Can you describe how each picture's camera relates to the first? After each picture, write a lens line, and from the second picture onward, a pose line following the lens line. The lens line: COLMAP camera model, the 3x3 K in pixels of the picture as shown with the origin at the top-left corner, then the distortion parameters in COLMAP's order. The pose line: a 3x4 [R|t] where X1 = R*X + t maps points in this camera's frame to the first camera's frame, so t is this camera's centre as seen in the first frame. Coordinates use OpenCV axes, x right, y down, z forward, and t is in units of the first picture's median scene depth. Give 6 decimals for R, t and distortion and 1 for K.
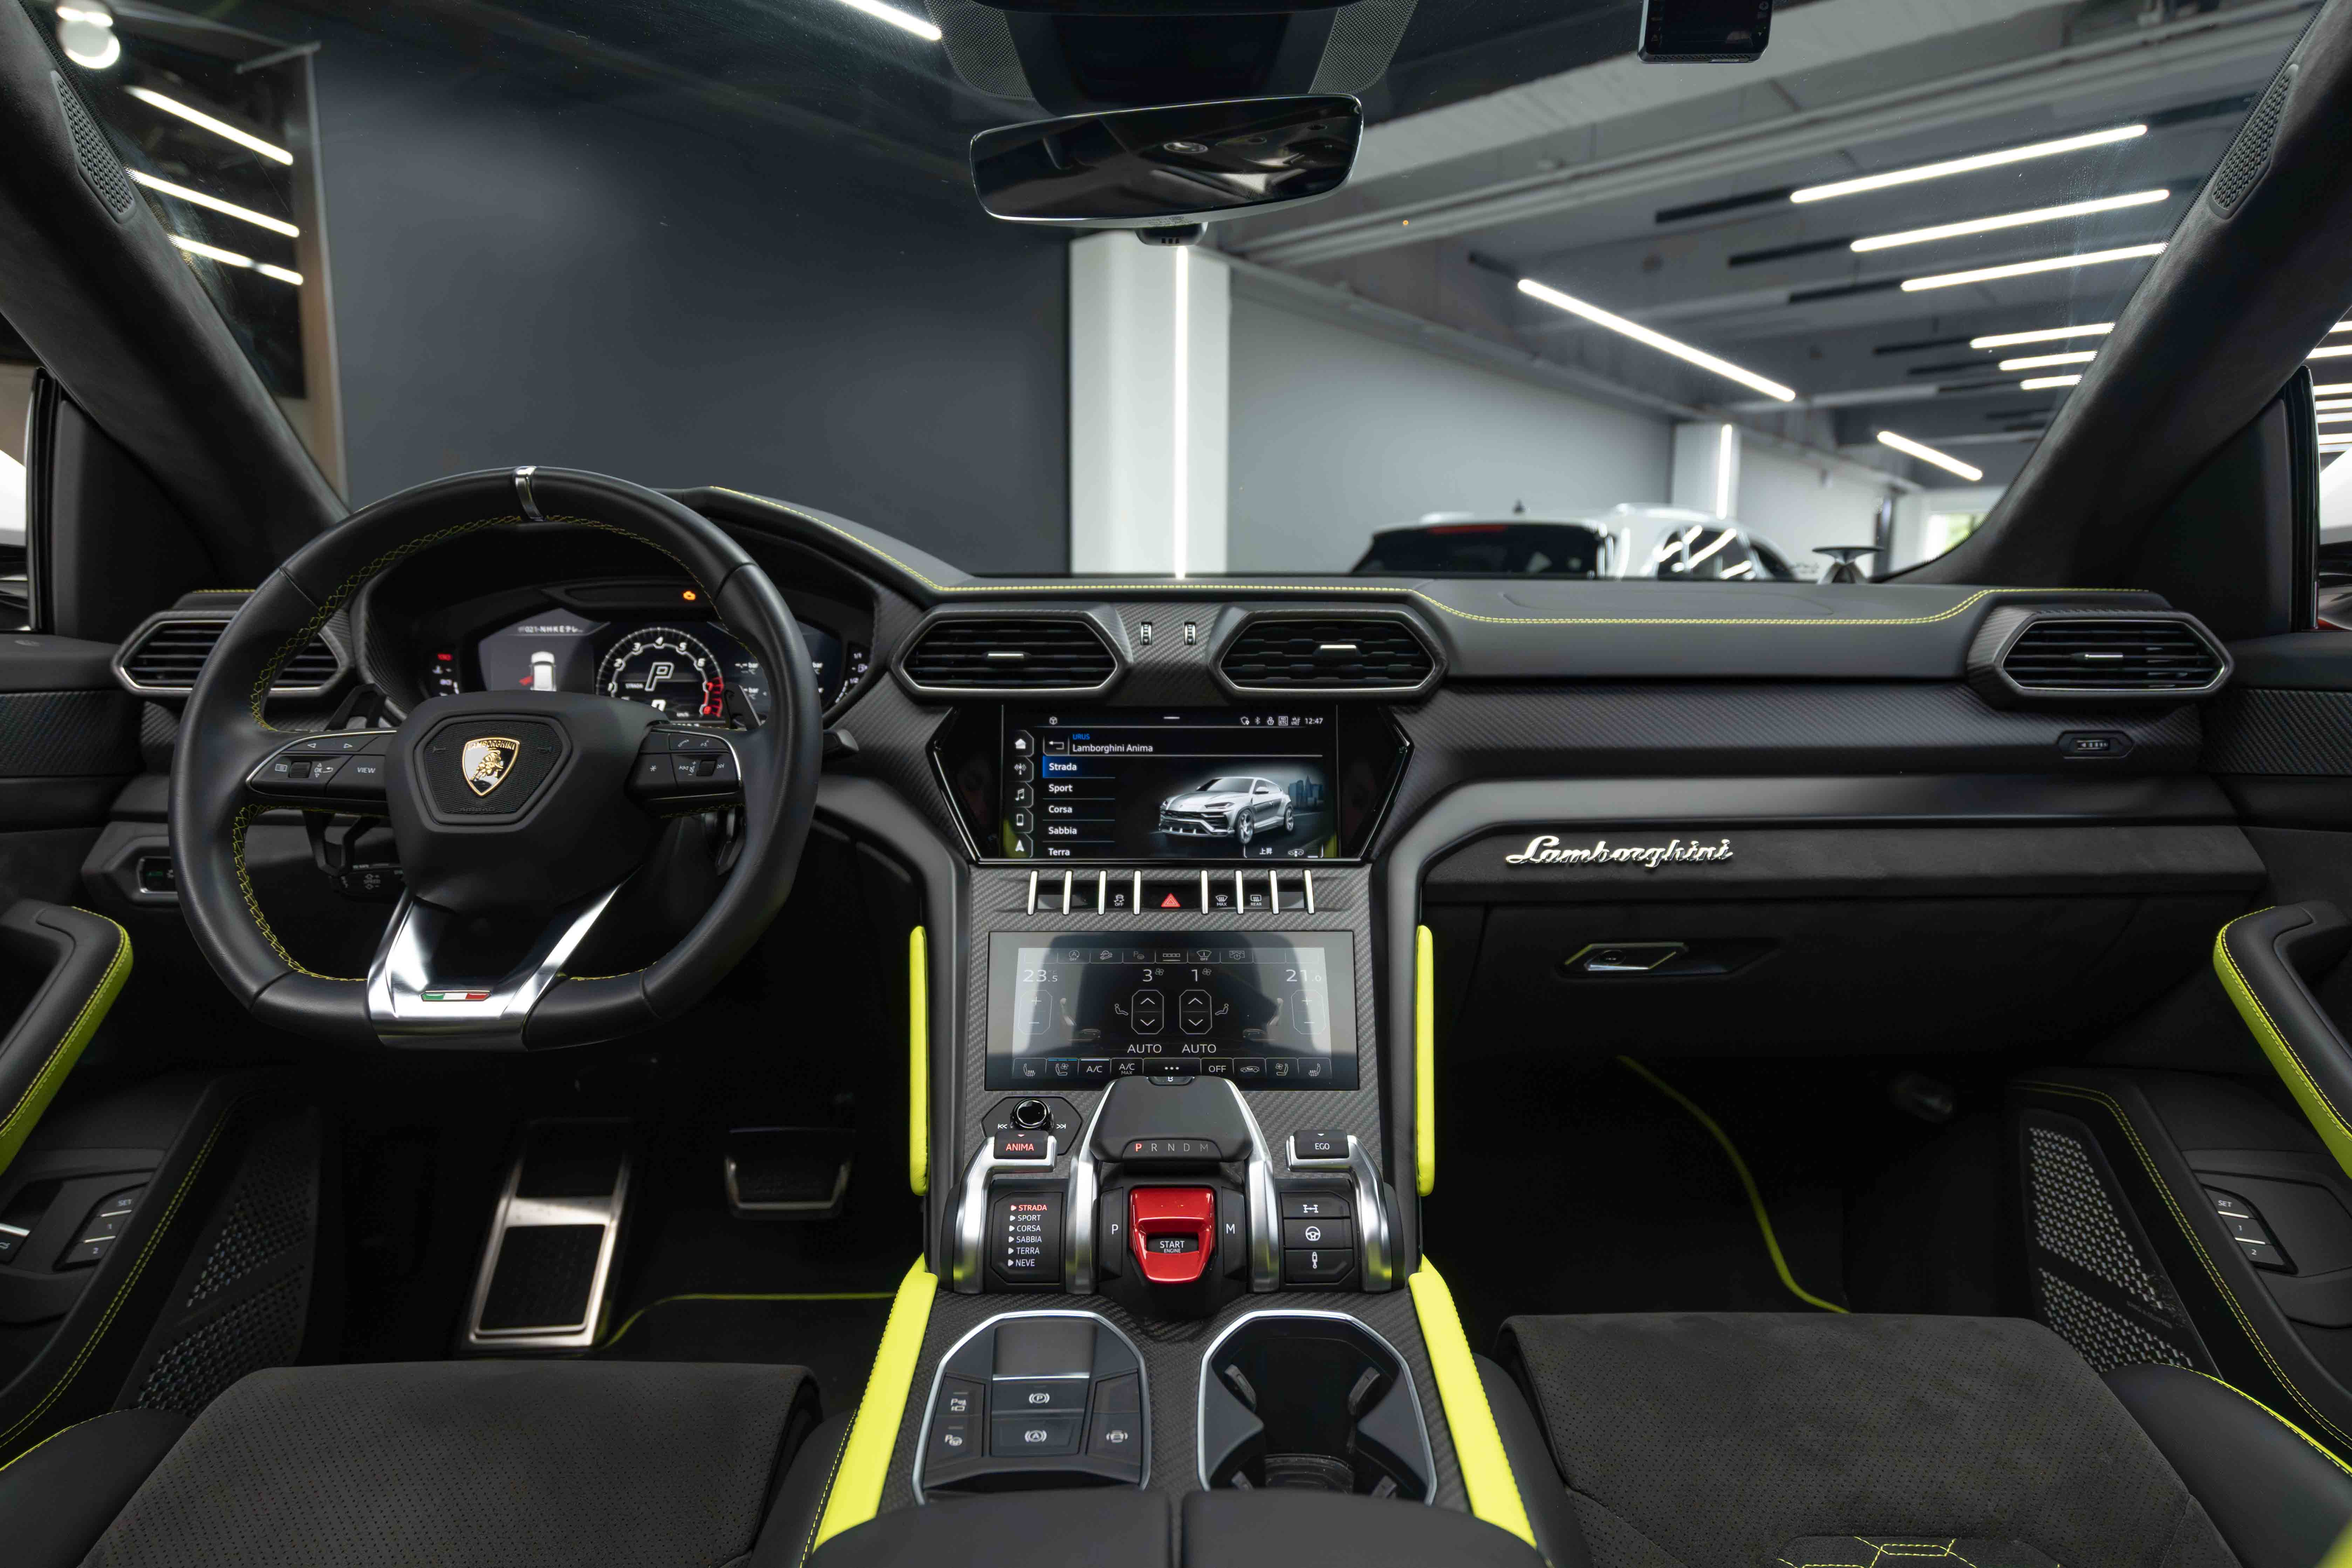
lens RADIAL K [[1291.8, 0, 1176.0], [0, 1291.8, 784.0], [0, 0, 1]] dist [0.008359, 0.001197]
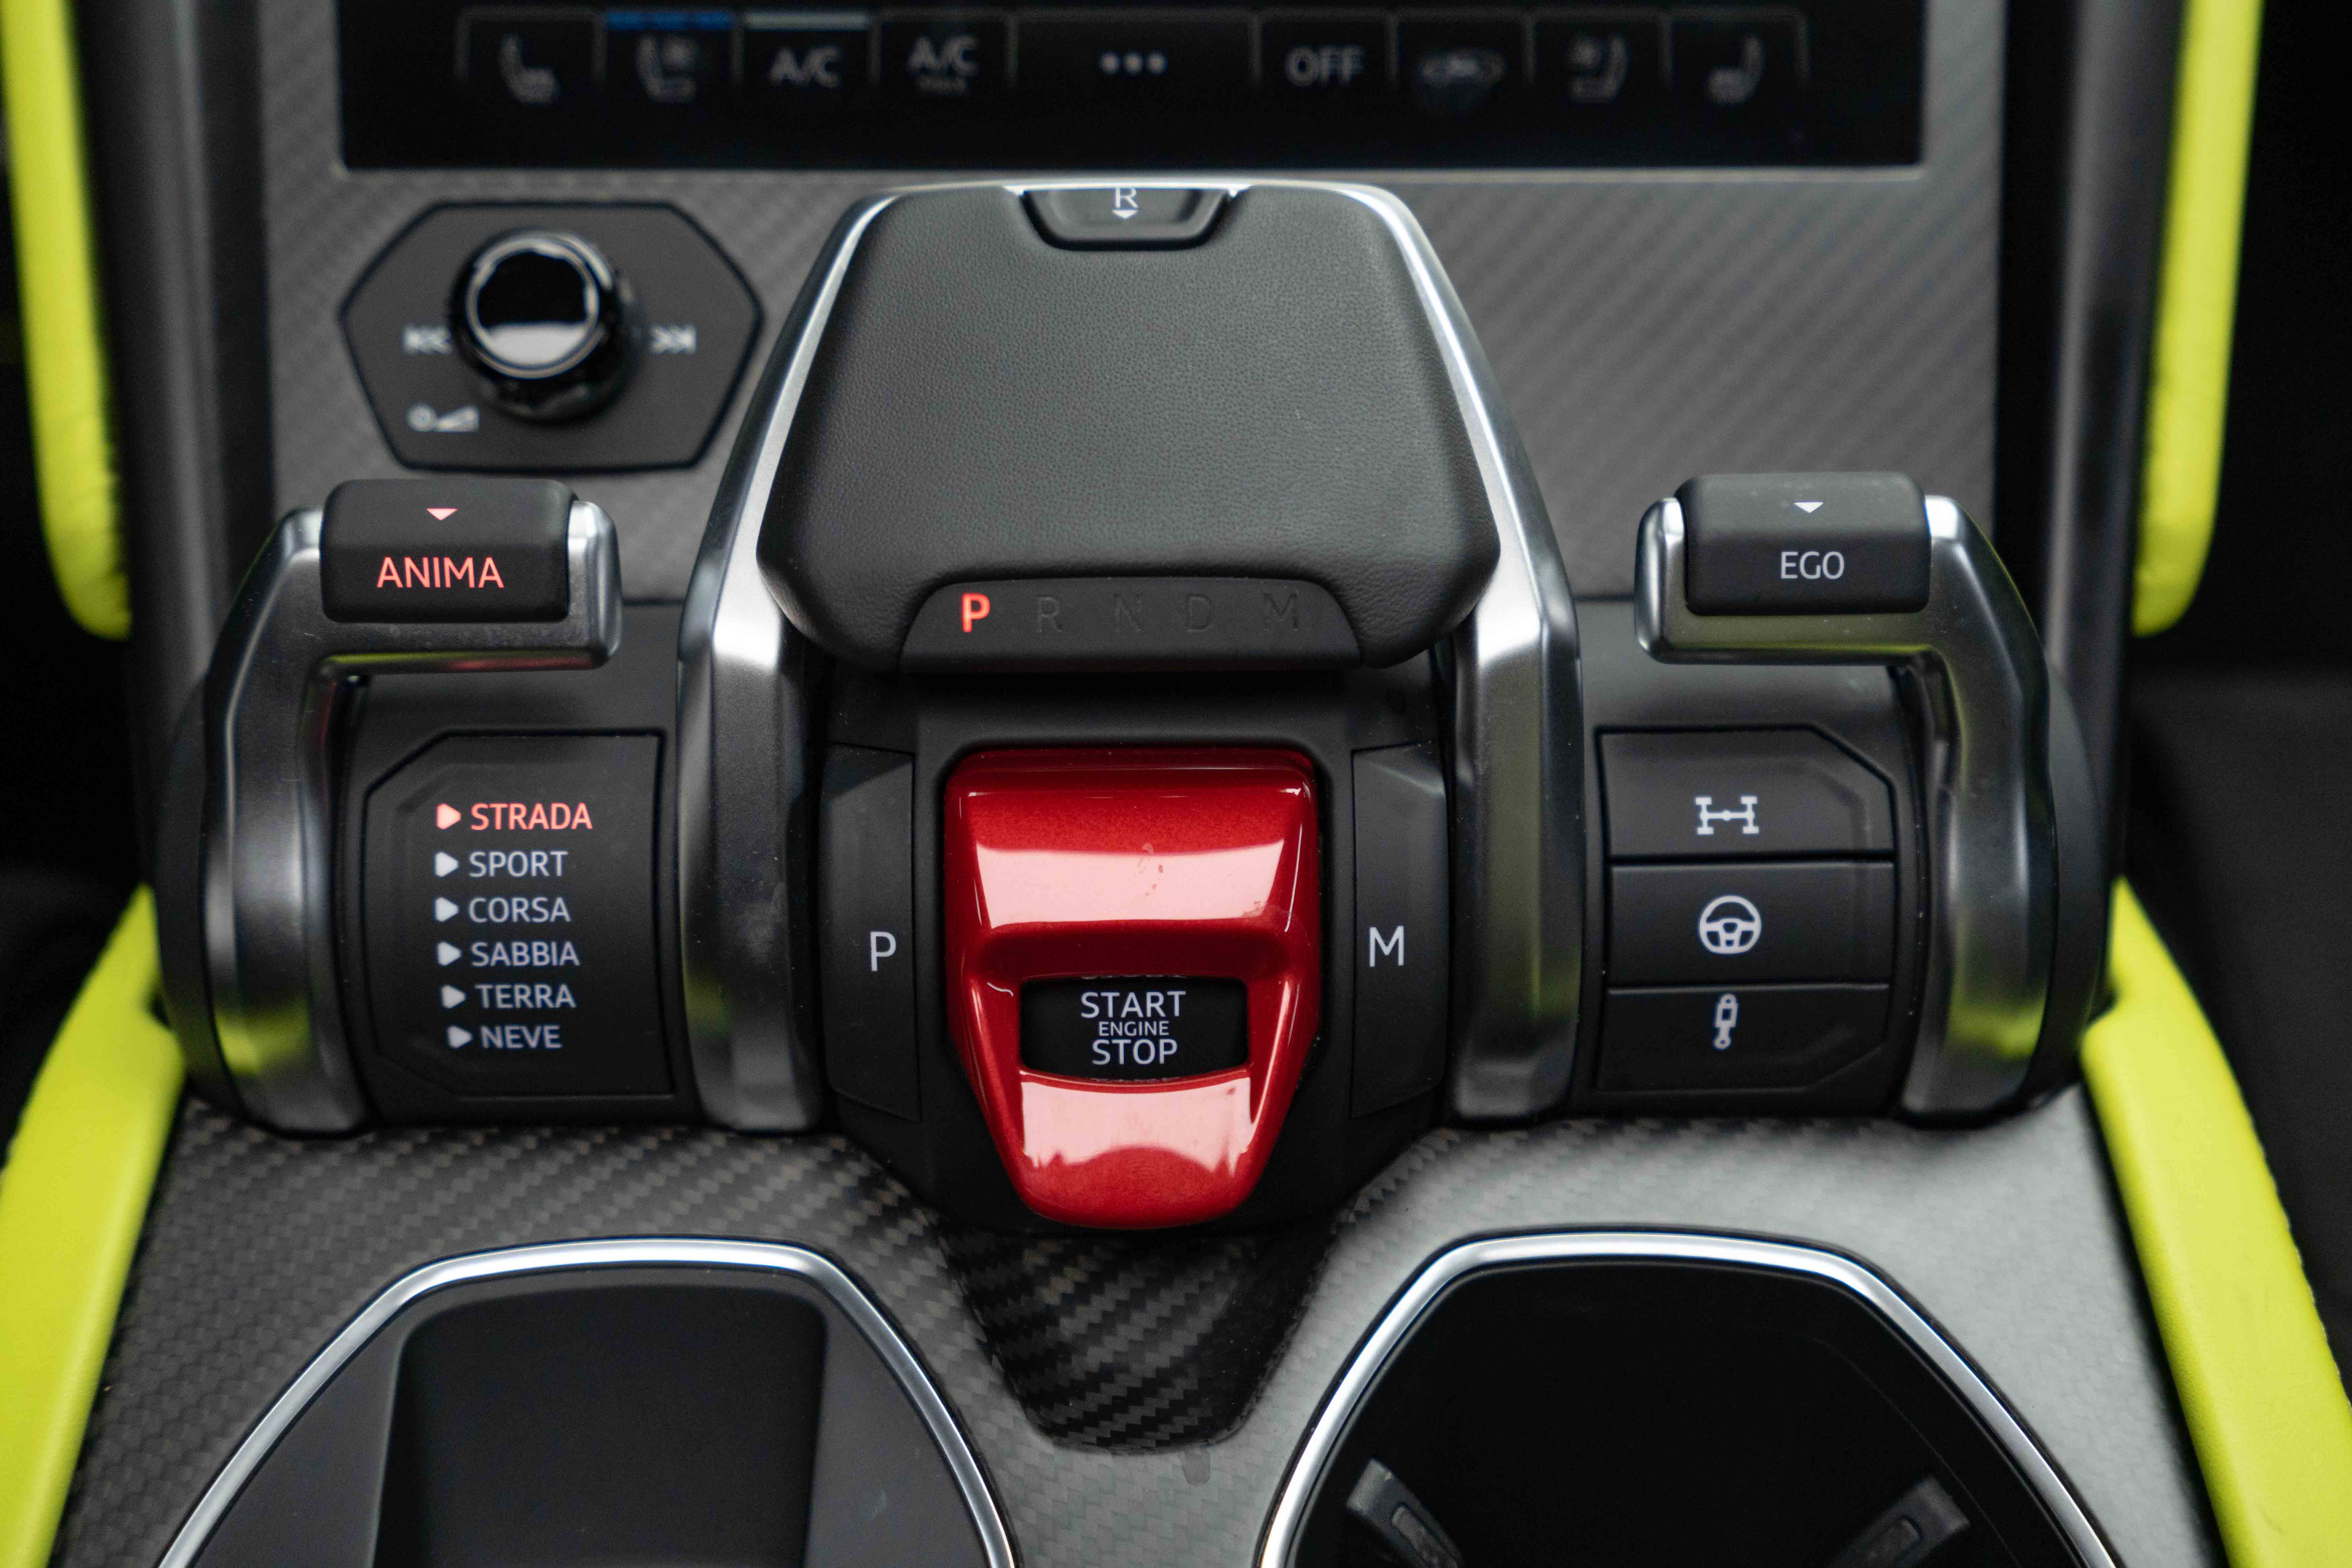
lens RADIAL K [[2408.7, 0, 1176.0], [0, 2408.7, 784.0], [0, 0, 1]] dist [0.009853, 0.002197]
pose [[0.999973, 0.000147, 0.007357, 0.001537], [-0.004775, 0.773716, 0.633514, 0.049149], [-0.005599, -0.633532, 0.773696, 0.671427]]
